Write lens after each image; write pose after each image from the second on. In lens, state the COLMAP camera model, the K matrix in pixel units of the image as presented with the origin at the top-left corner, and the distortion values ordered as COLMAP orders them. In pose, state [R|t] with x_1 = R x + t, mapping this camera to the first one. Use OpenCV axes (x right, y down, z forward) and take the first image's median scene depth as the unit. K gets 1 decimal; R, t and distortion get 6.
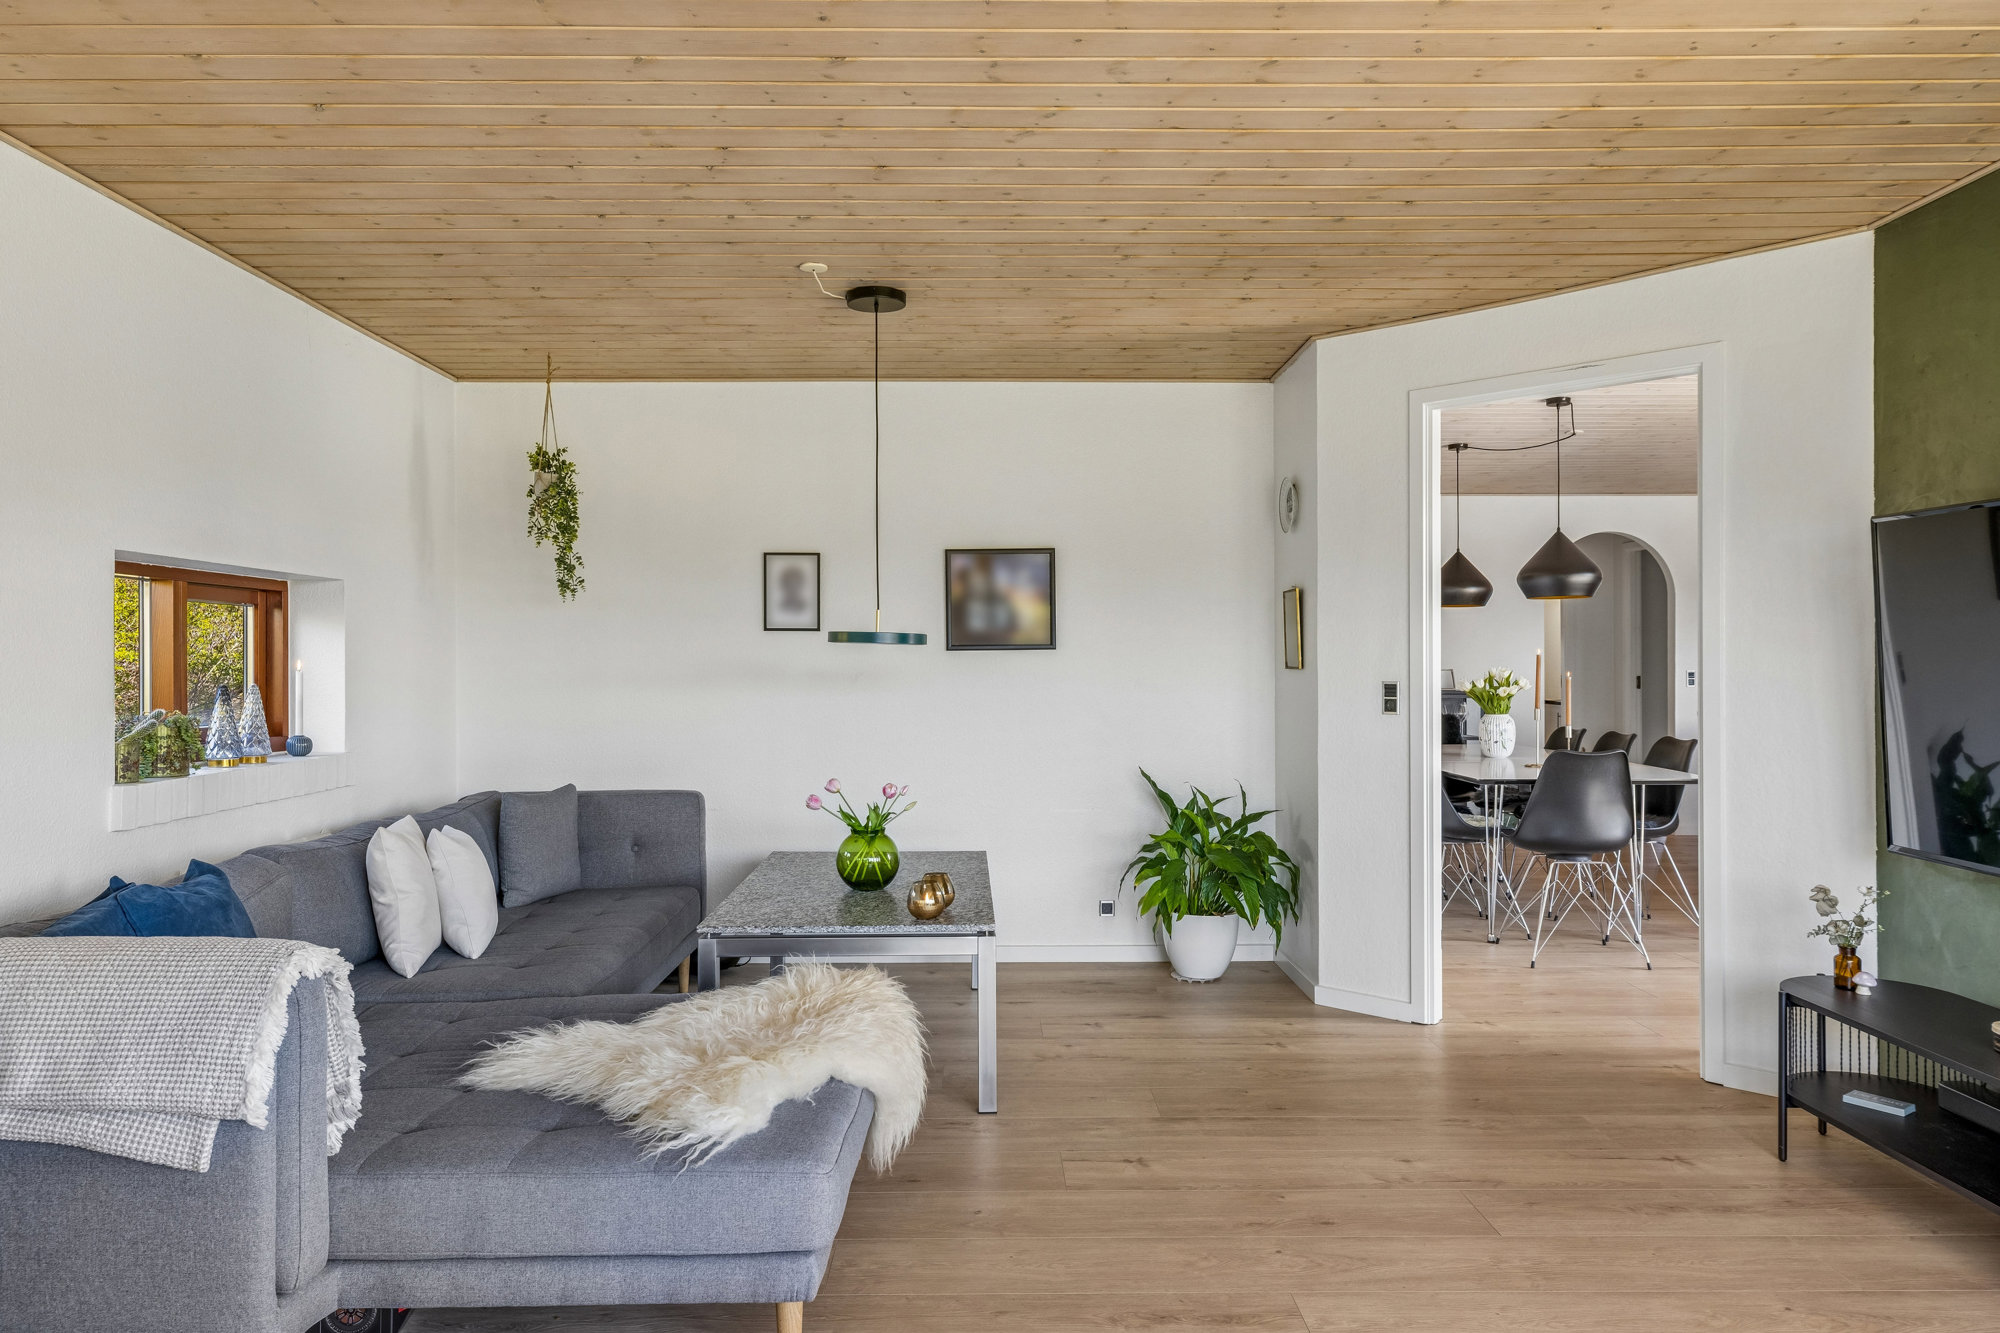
lens RADIAL K [[1307.1, 0, 992.3], [0, 1307.1, 662.7], [0, 0, 1]] dist [0.009271, 0.001337]
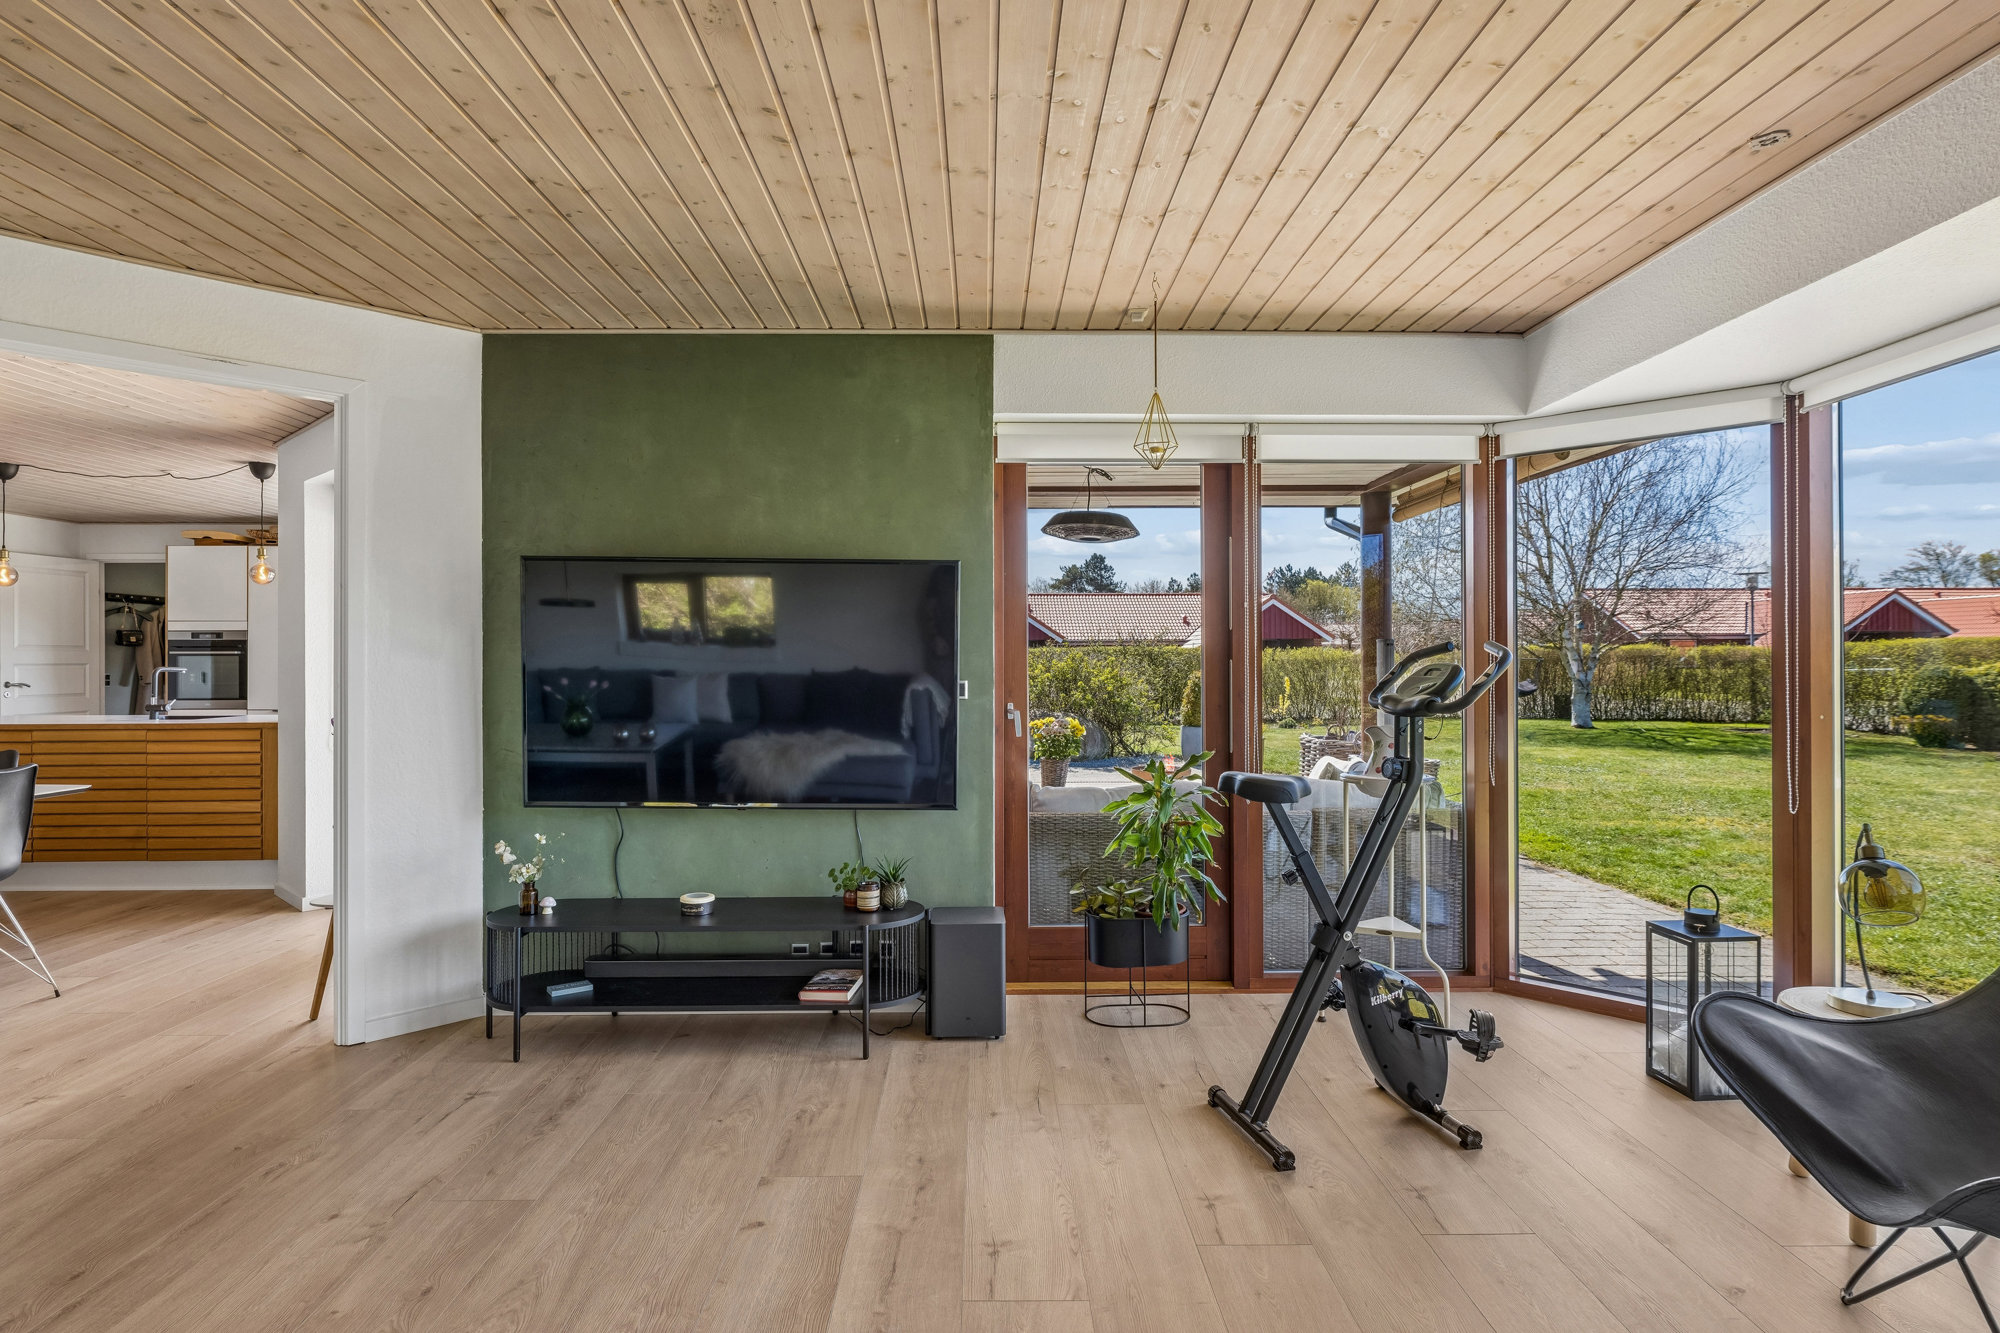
lens RADIAL K [[1064.5, 0, 994.0], [0, 1064.5, 664.0], [0, 0, 1]] dist [0.001663, 0.000674]
pose [[0.000653, 0.002290, 0.999997, -0.334417], [0.002811, 0.999993, -0.002292, 0.001136], [-0.999996, 0.002812, 0.000646, 0.430850]]
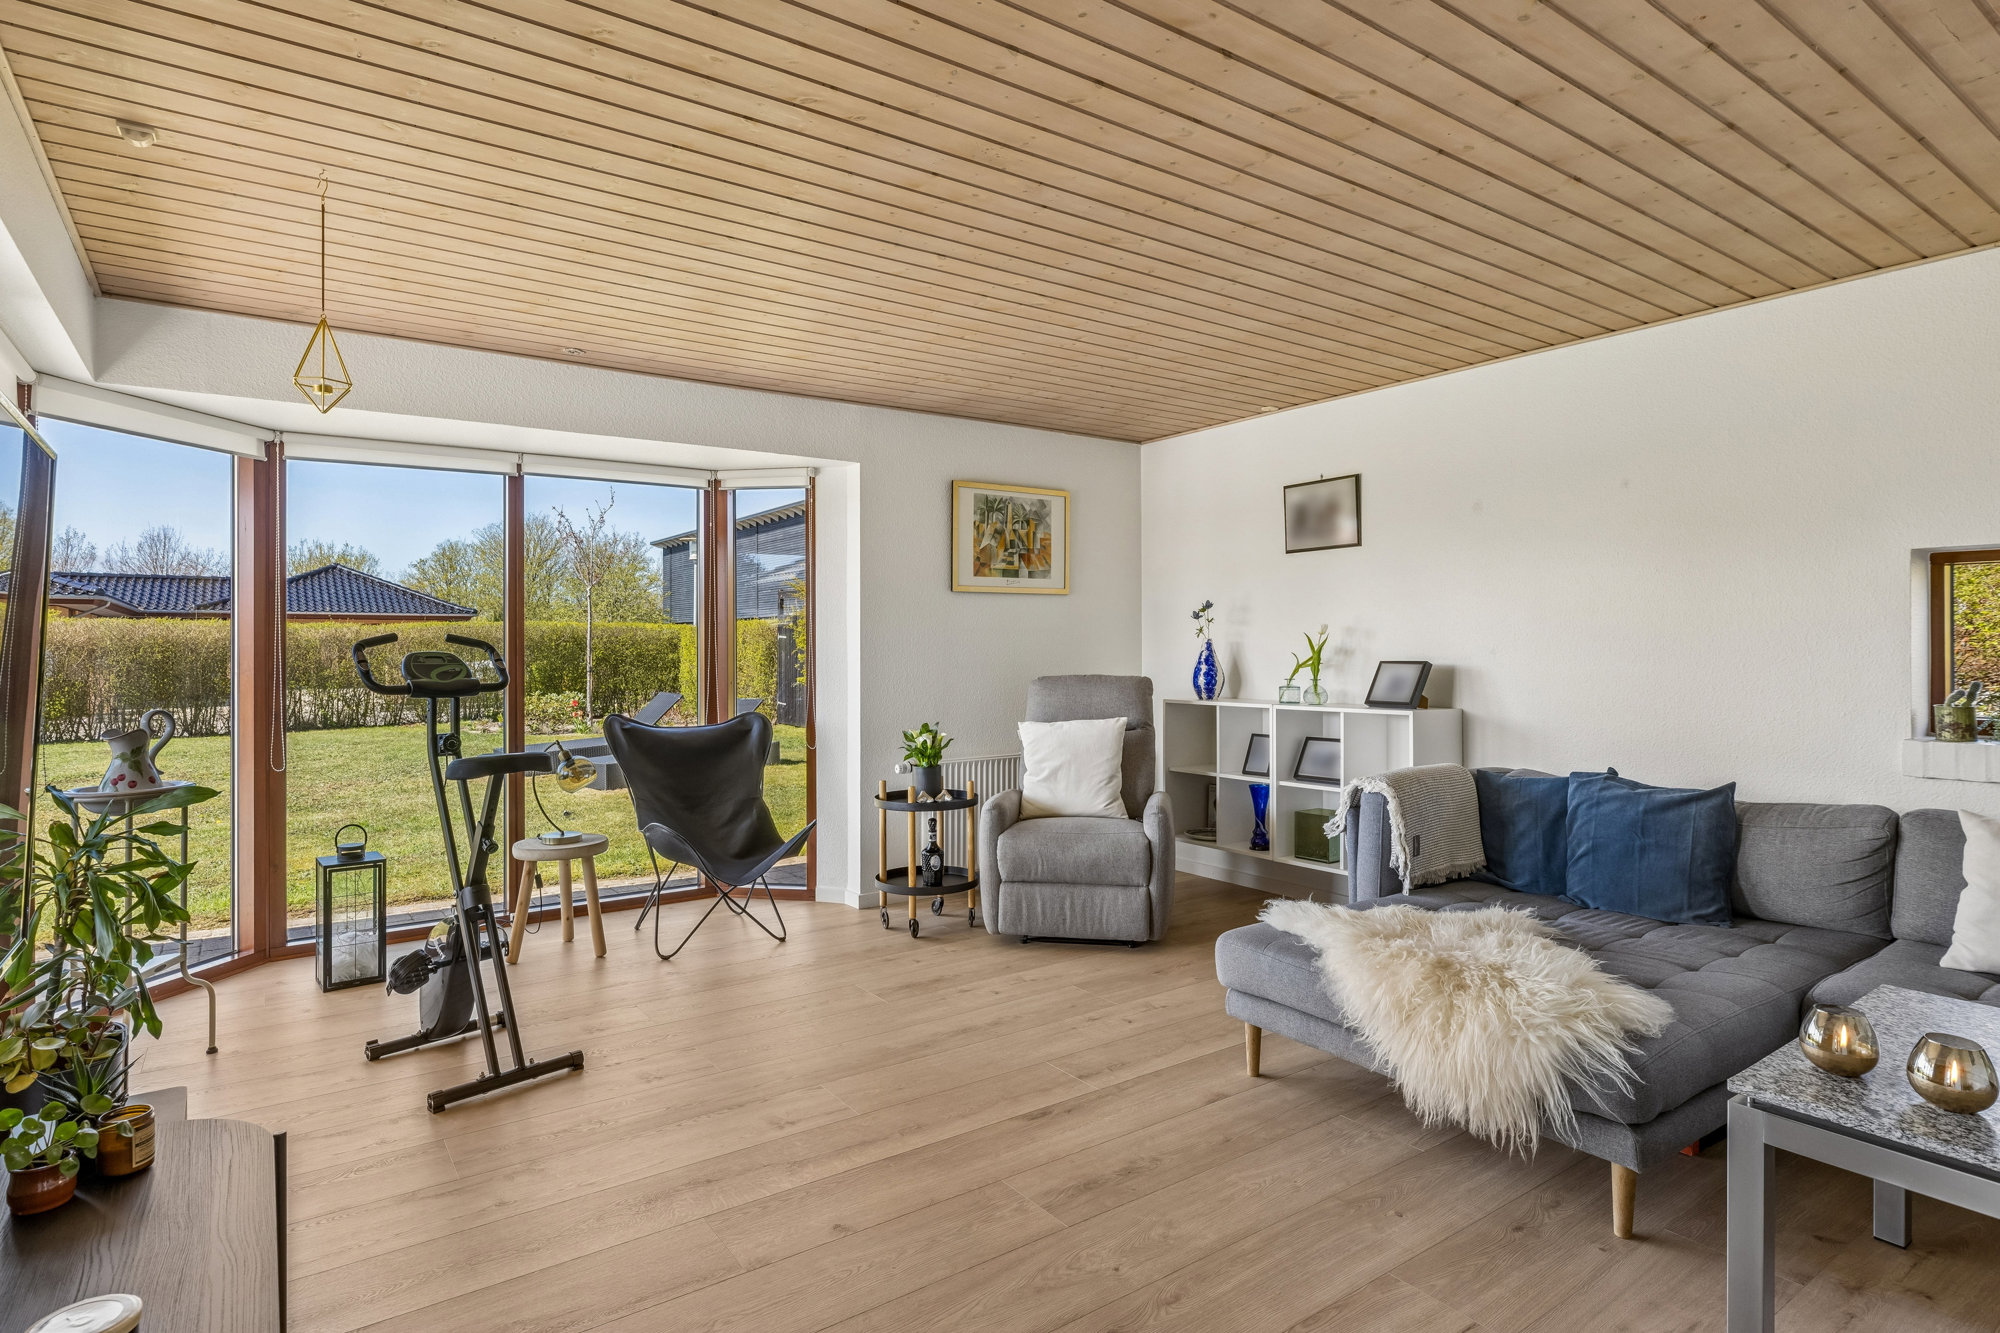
lens RADIAL K [[1064.5, 0, 997.5], [0, 1064.5, 650.2], [0, 0, 1]] dist [0.001663, 0.000674]
pose [[-0.820495, 0.012890, -0.571509, 0.493420], [0.006853, 0.999896, 0.012713, -0.009327], [0.571613, 0.006514, -0.820497, 1.068663]]
